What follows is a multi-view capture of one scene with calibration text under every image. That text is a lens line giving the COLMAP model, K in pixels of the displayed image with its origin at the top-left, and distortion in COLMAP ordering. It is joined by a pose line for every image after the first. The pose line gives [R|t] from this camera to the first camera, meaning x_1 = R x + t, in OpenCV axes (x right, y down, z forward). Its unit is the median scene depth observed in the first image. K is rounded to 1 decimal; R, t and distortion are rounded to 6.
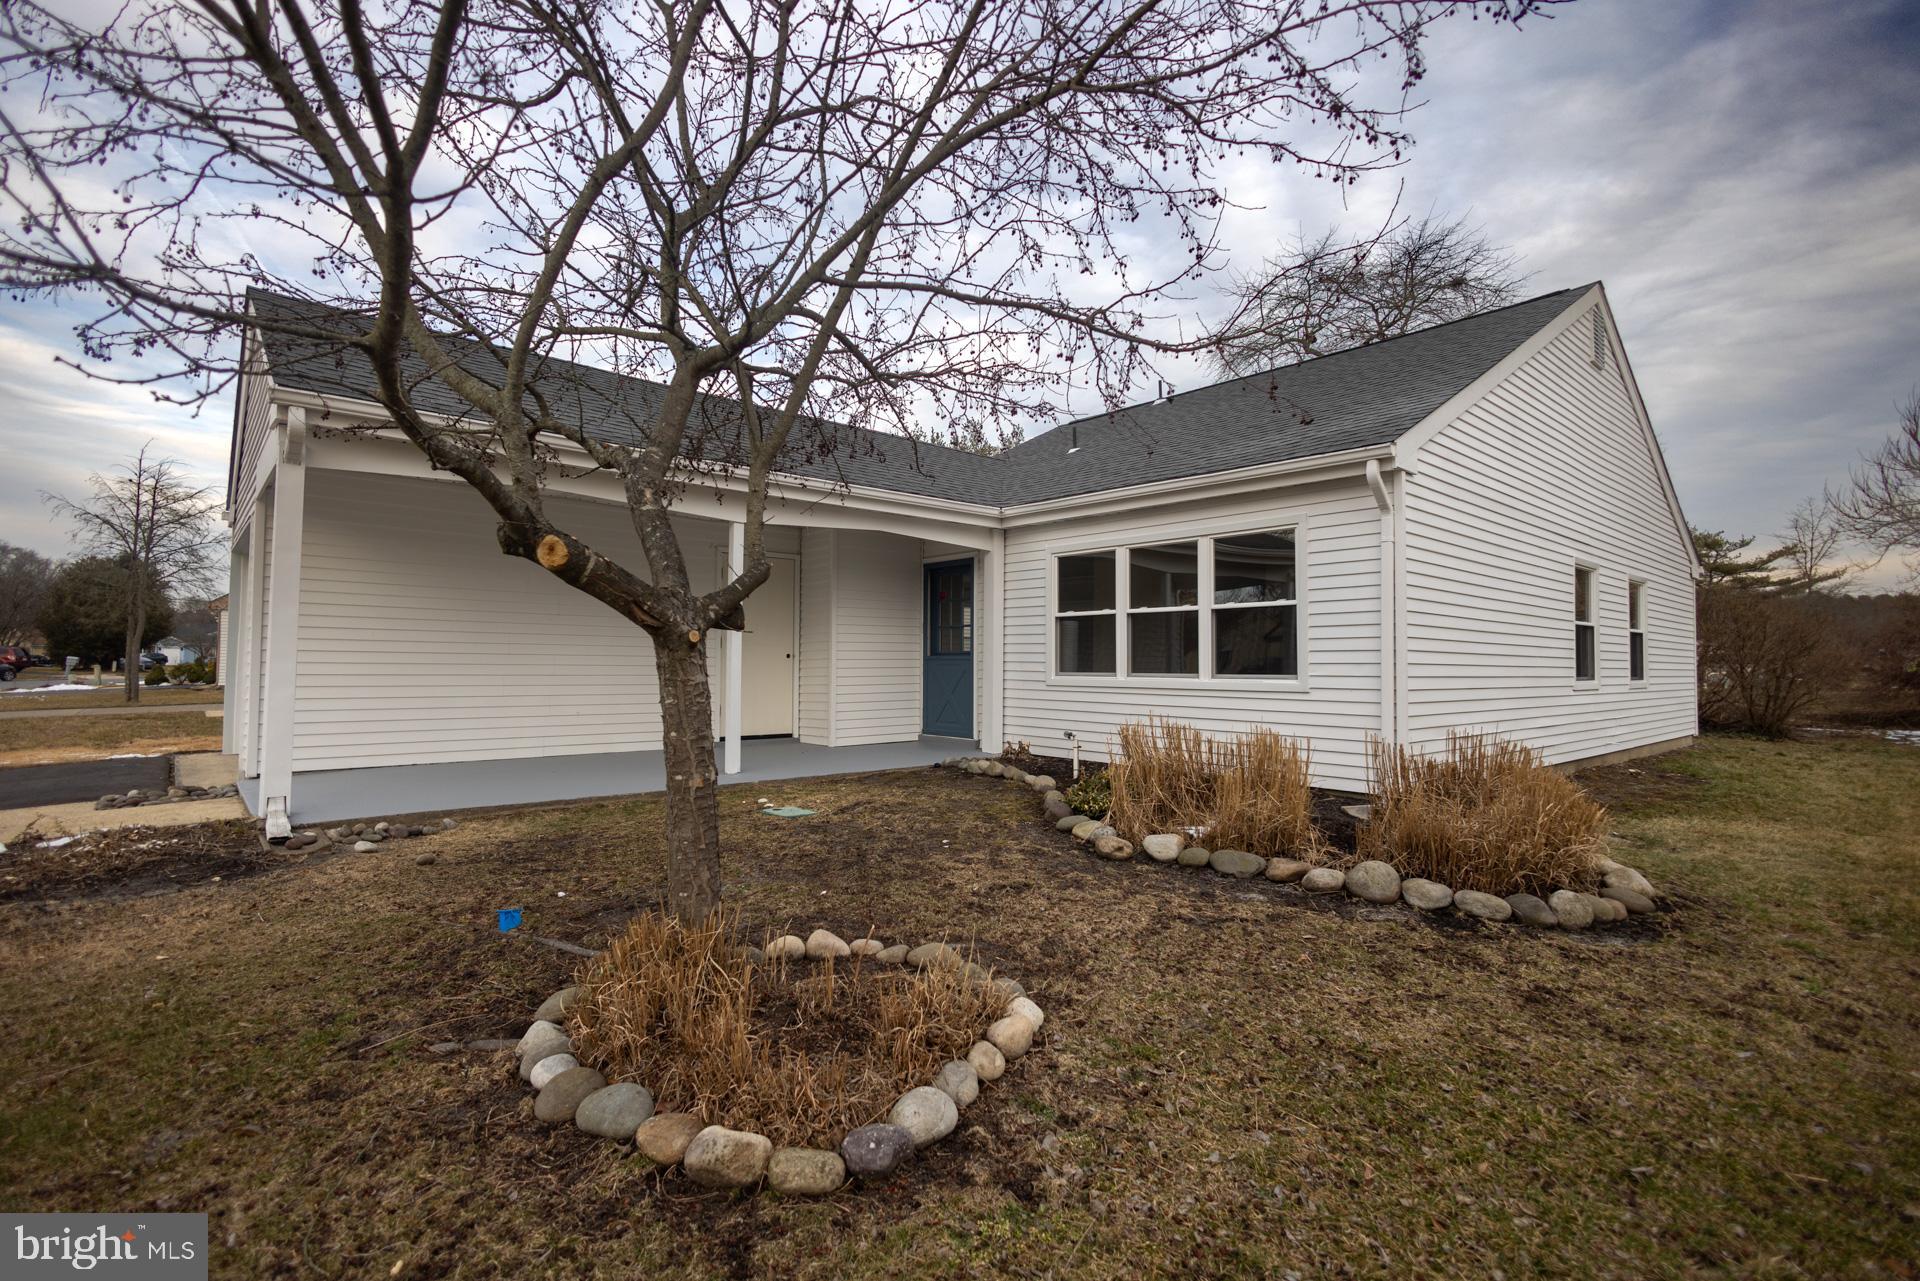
lens RADIAL K [[867.9, 0, 961.1], [0, 867.9, 638.5], [0, 0, 1]] dist [0.000278, 0.000084]
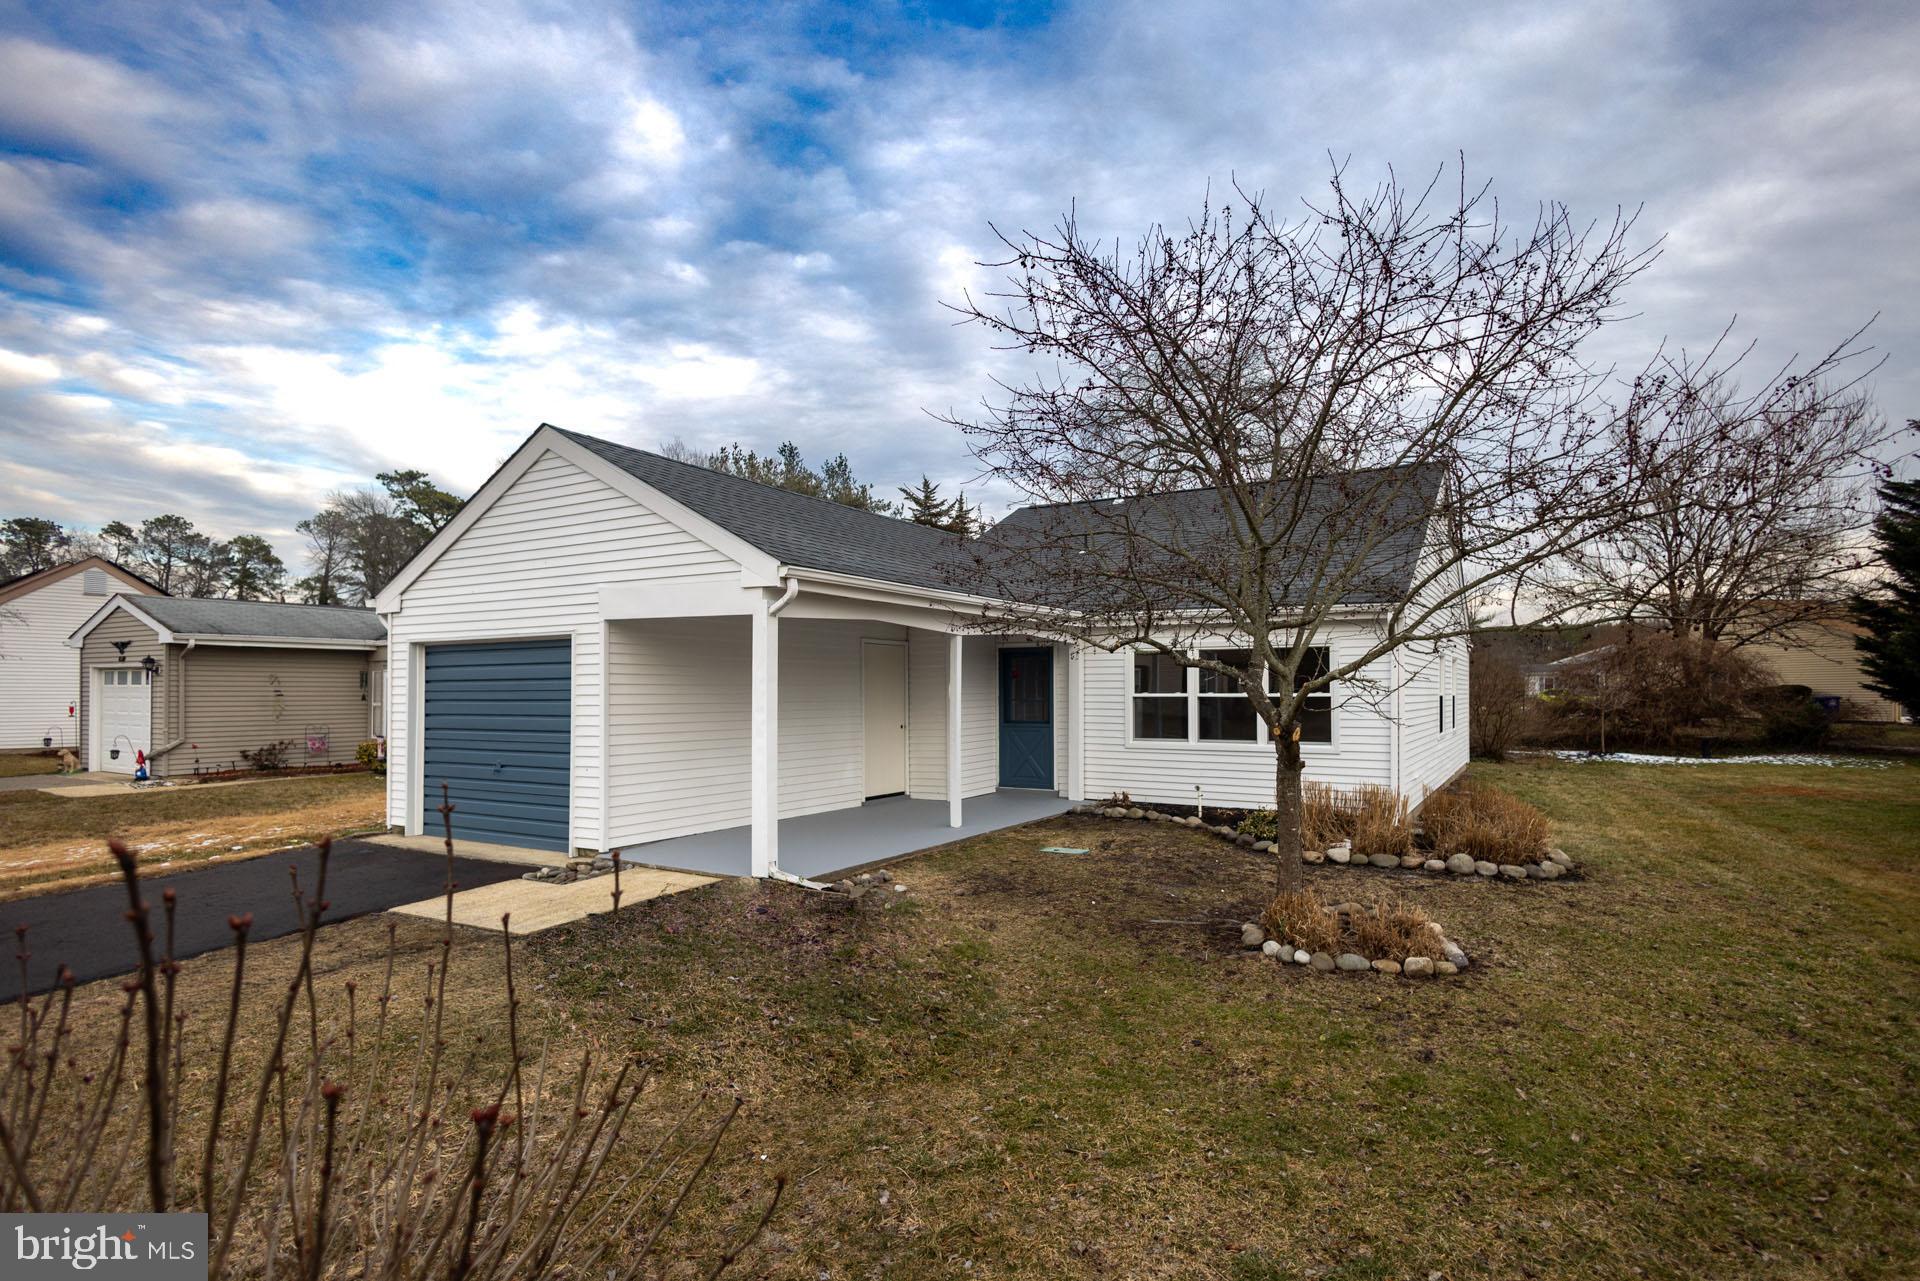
lens RADIAL K [[985.3, 0, 959.6], [0, 985.3, 651.3], [0, 0, 1]] dist [-0.000732, -0.000026]
pose [[0.946891, 0.001500, 0.321552, -0.684230], [-0.001125, 0.999998, -0.001350, -0.100050], [-0.321554, 0.000917, 0.946891, -0.378701]]
